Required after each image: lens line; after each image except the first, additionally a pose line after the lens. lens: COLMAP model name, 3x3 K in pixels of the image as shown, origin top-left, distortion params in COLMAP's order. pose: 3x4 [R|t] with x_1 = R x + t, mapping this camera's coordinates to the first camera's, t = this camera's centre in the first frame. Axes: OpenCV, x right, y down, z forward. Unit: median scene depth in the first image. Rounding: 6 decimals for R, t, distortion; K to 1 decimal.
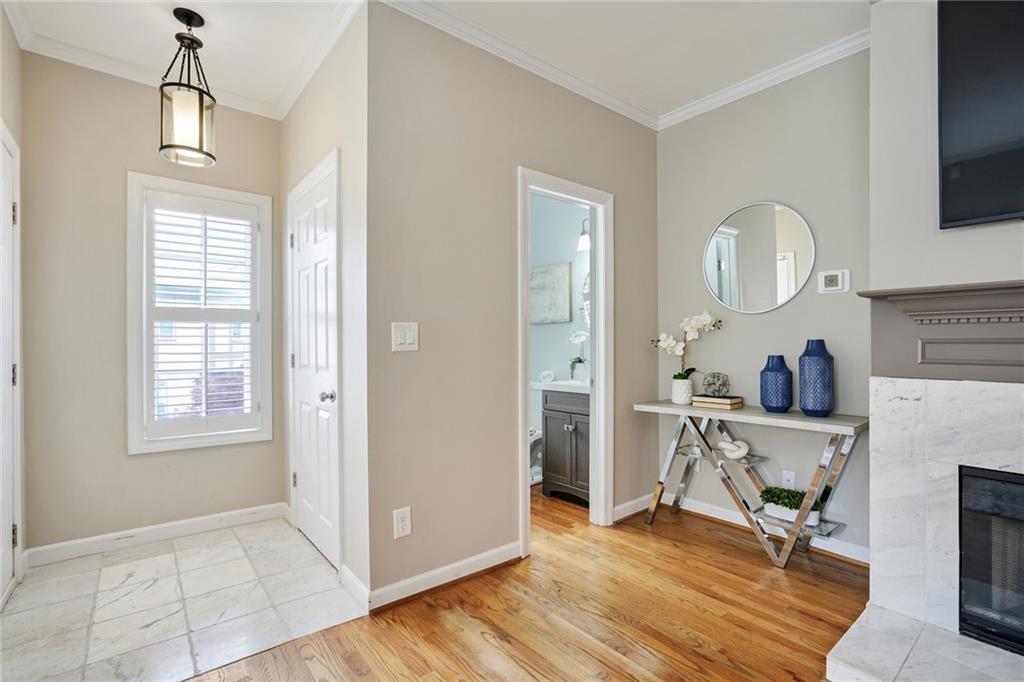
lens RADIAL K [[468.9, 0, 512.0], [0, 468.9, 341.0], [0, 0, 1]] dist [-0.025444, 0.000720]
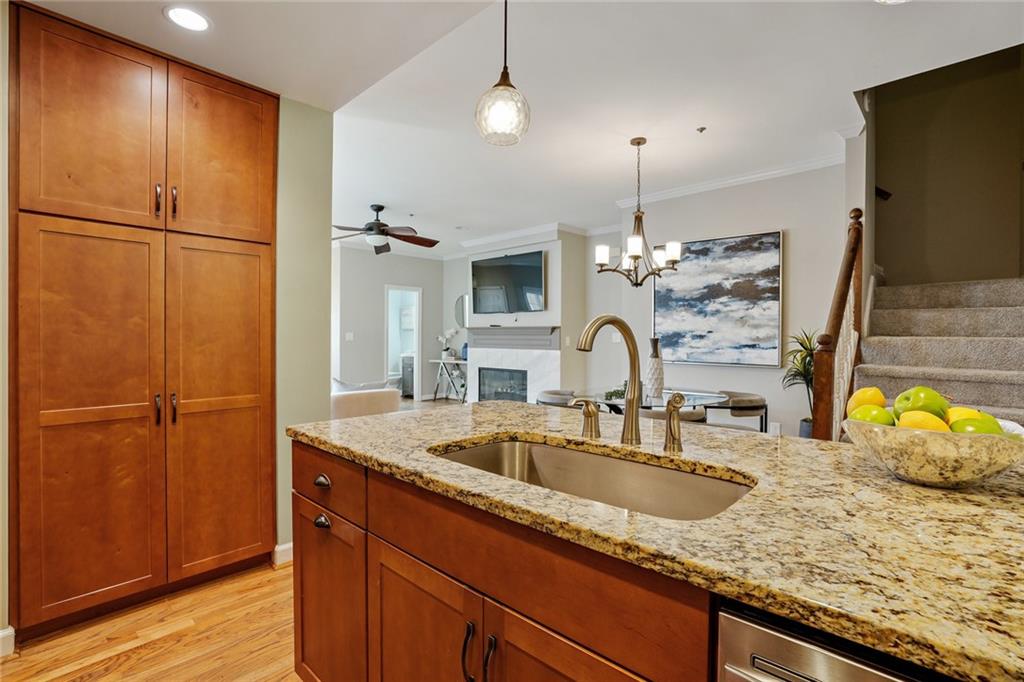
lens RADIAL K [[468.9, 0, 512.0], [0, 468.9, 341.0], [0, 0, 1]] dist [-0.025444, 0.000720]
pose [[0.989935, 0.010159, 0.141157, 0.363857], [-0.012142, 0.999839, 0.013199, -0.027801], [-0.141001, -0.014780, 0.989899, -1.977267]]
